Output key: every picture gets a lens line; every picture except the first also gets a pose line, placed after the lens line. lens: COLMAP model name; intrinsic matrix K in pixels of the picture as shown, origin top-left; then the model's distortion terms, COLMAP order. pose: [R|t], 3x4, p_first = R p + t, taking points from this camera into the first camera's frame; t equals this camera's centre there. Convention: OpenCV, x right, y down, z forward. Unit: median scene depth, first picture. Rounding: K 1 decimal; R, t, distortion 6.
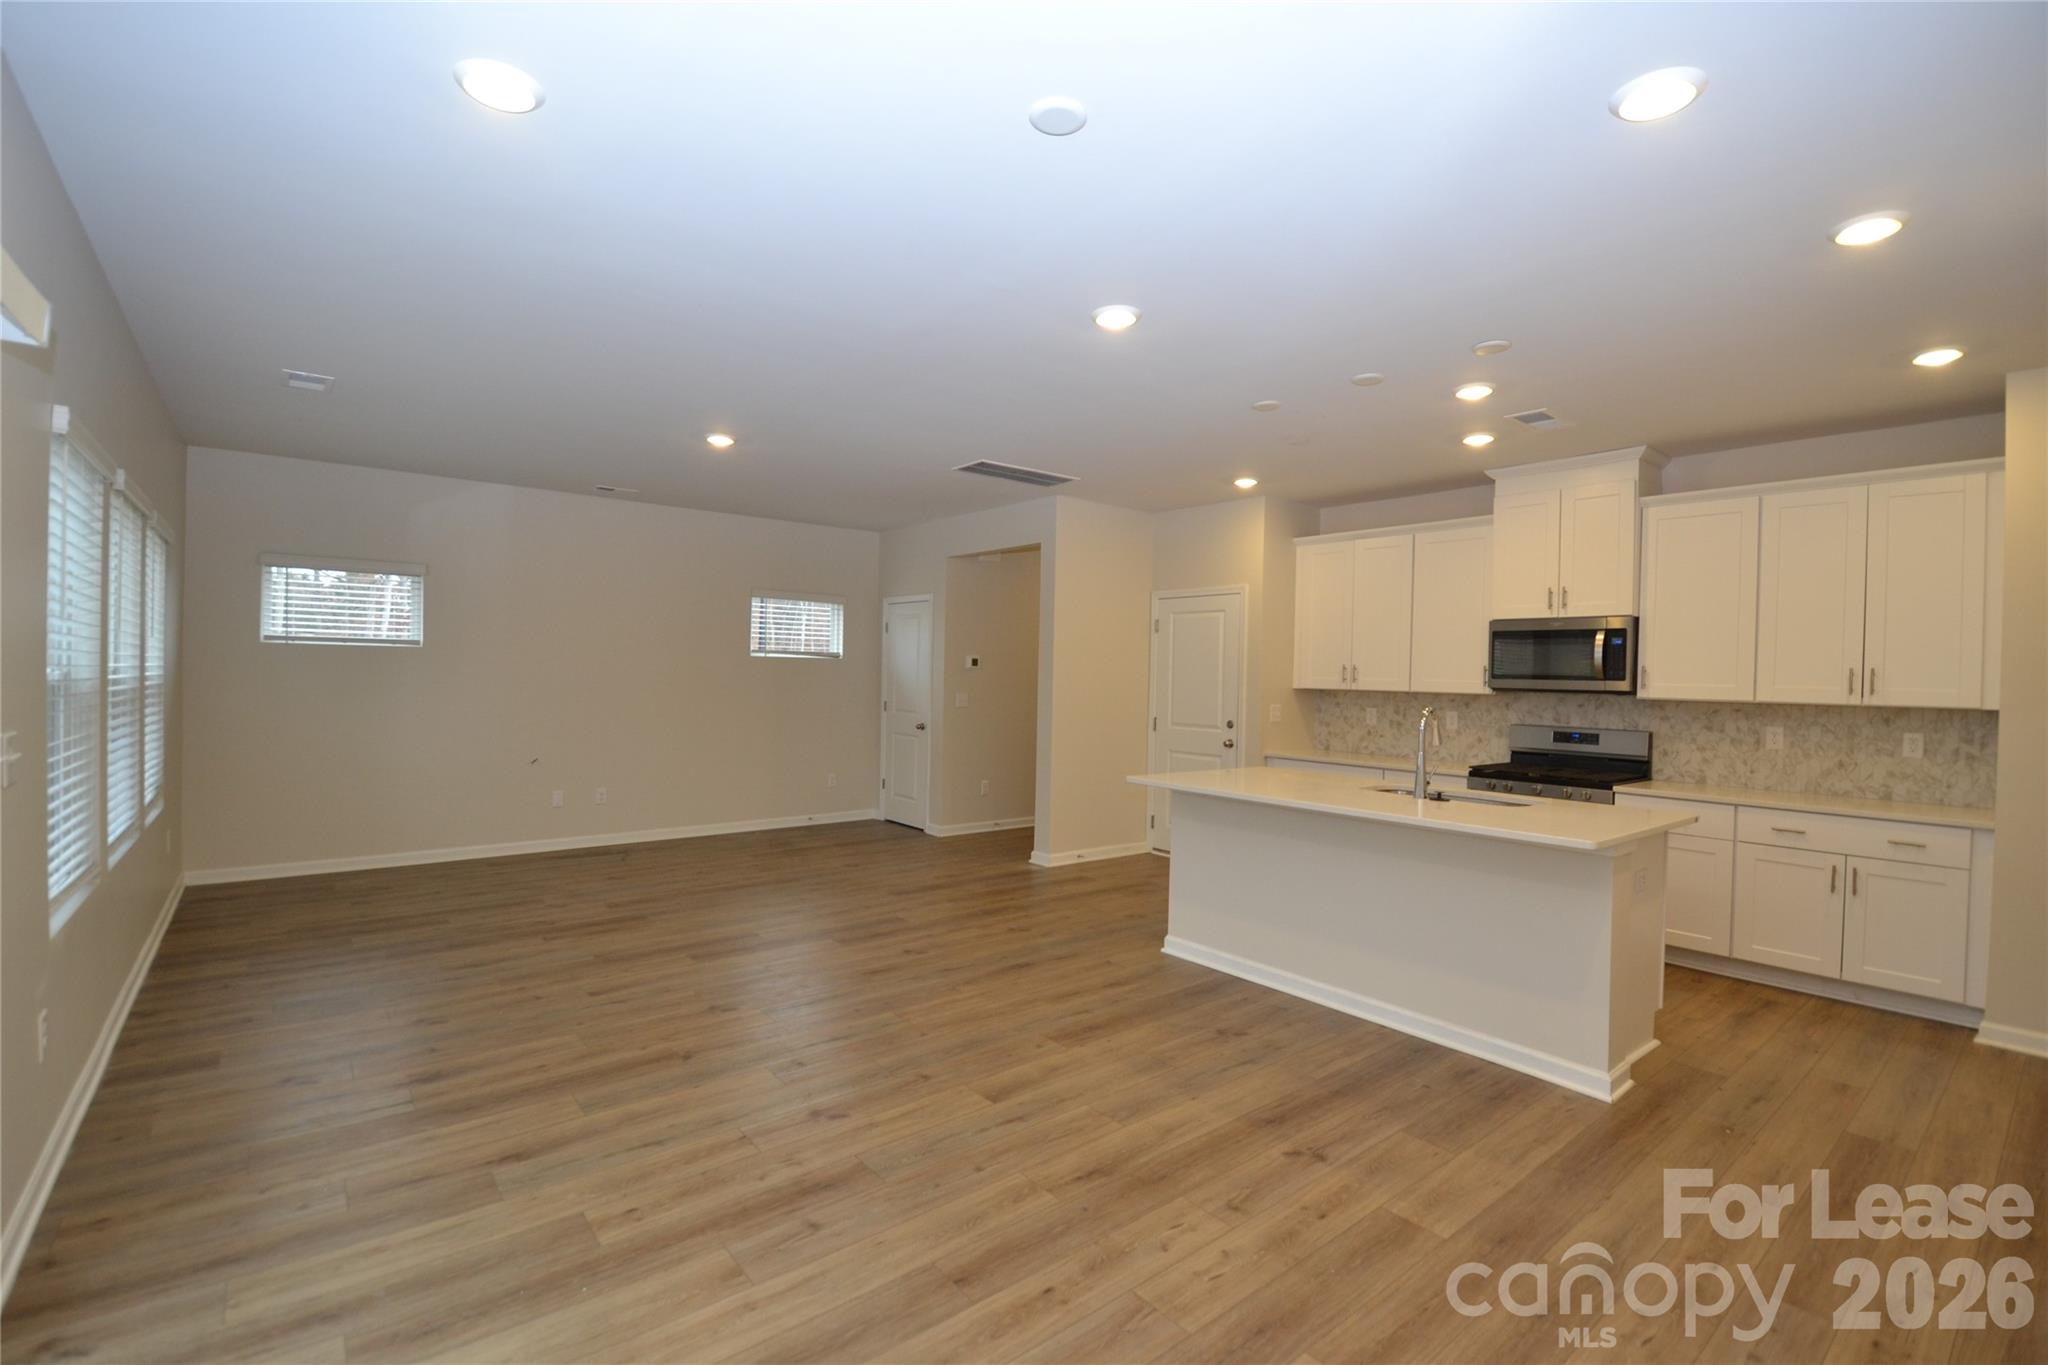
lens RADIAL K [[904.6, 0, 1009.1], [0, 904.6, 683.3], [0, 0, 1]] dist [0.000310, -0.009885]
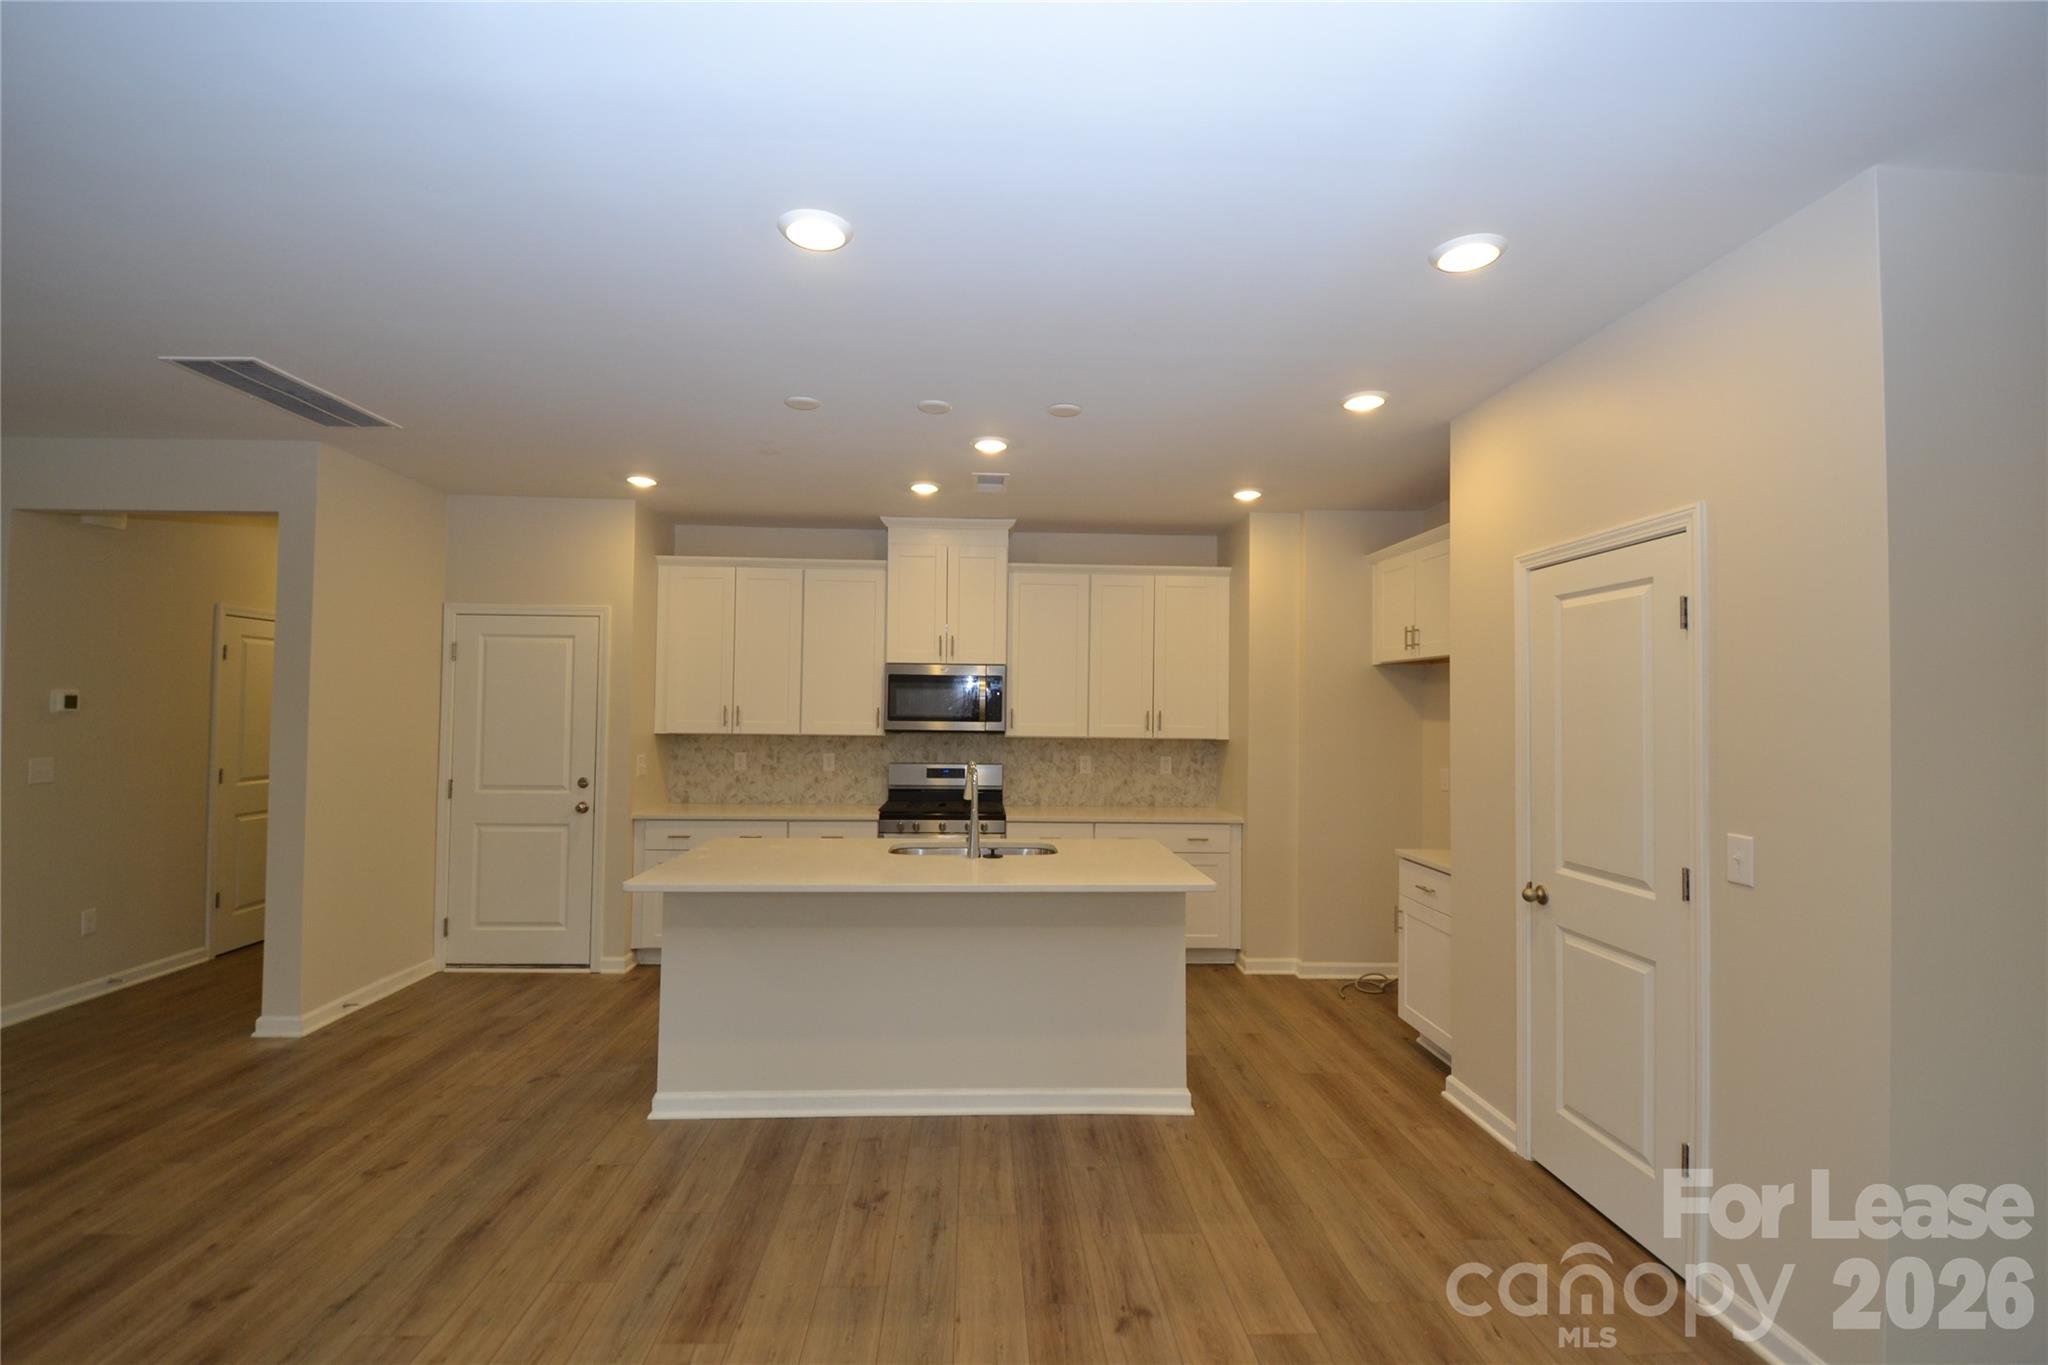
lens RADIAL K [[904.6, 0, 1021.4], [0, 904.6, 680.4], [0, 0, 1]] dist [0.000310, -0.009885]
pose [[0.584695, 0.010911, 0.811180, -0.239120], [0.009951, 0.999738, -0.020619, -0.032837], [-0.811192, 0.020128, 0.584433, 0.328059]]
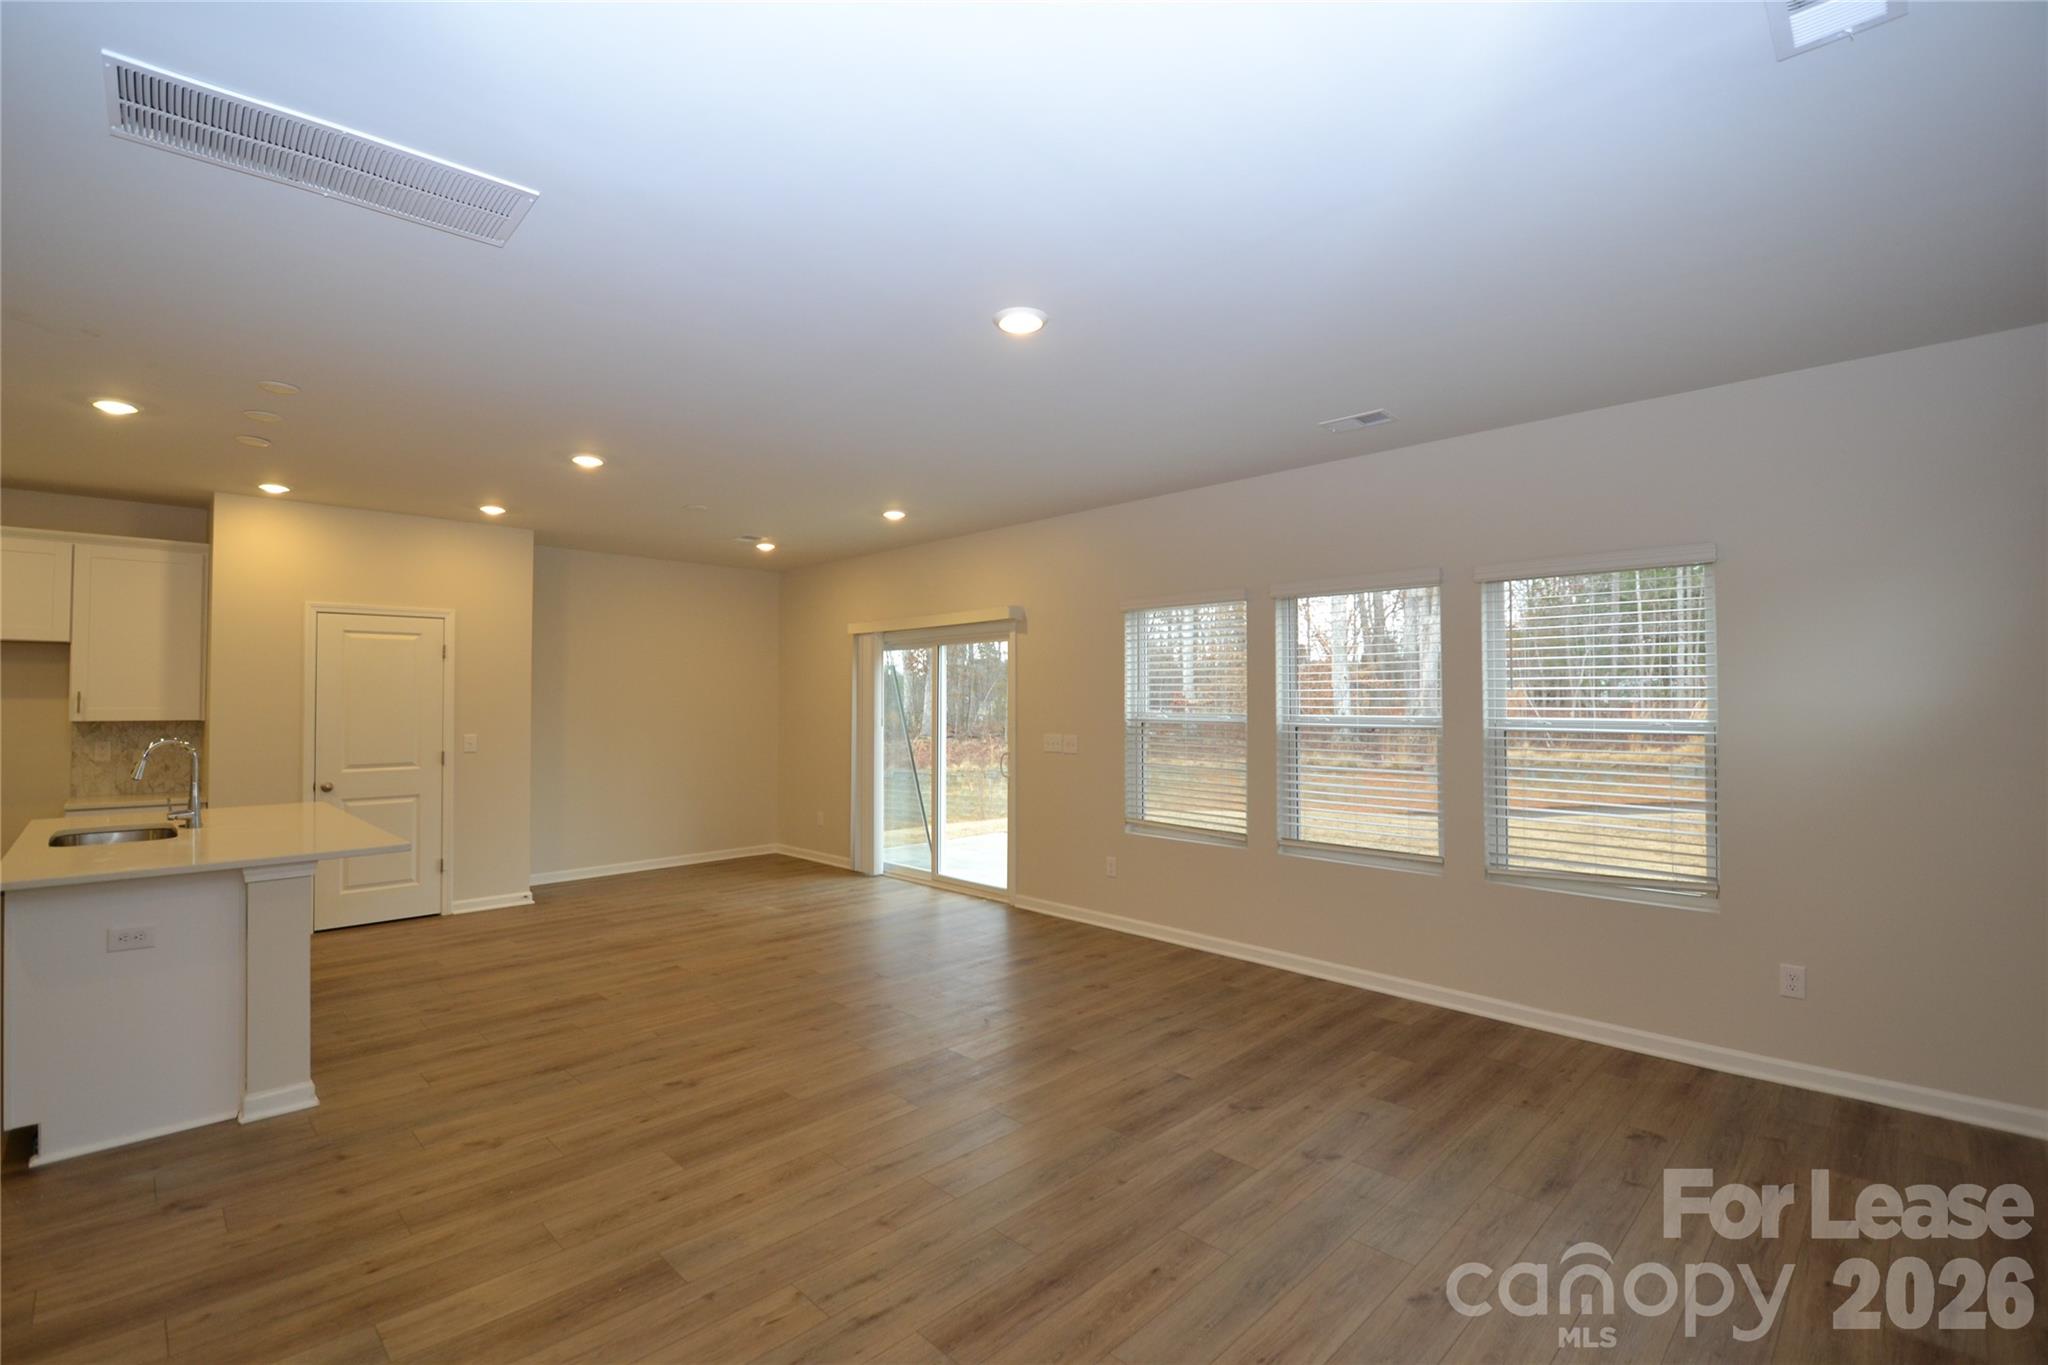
lens RADIAL K [[904.6, 0, 1015.1], [0, 904.6, 681.7], [0, 0, 1]] dist [0.000310, -0.009885]
pose [[-0.993983, -0.021186, -0.107470, -0.283716], [-0.020077, 0.999734, -0.011389, -0.036120], [0.107683, -0.009163, -0.994143, 1.725296]]
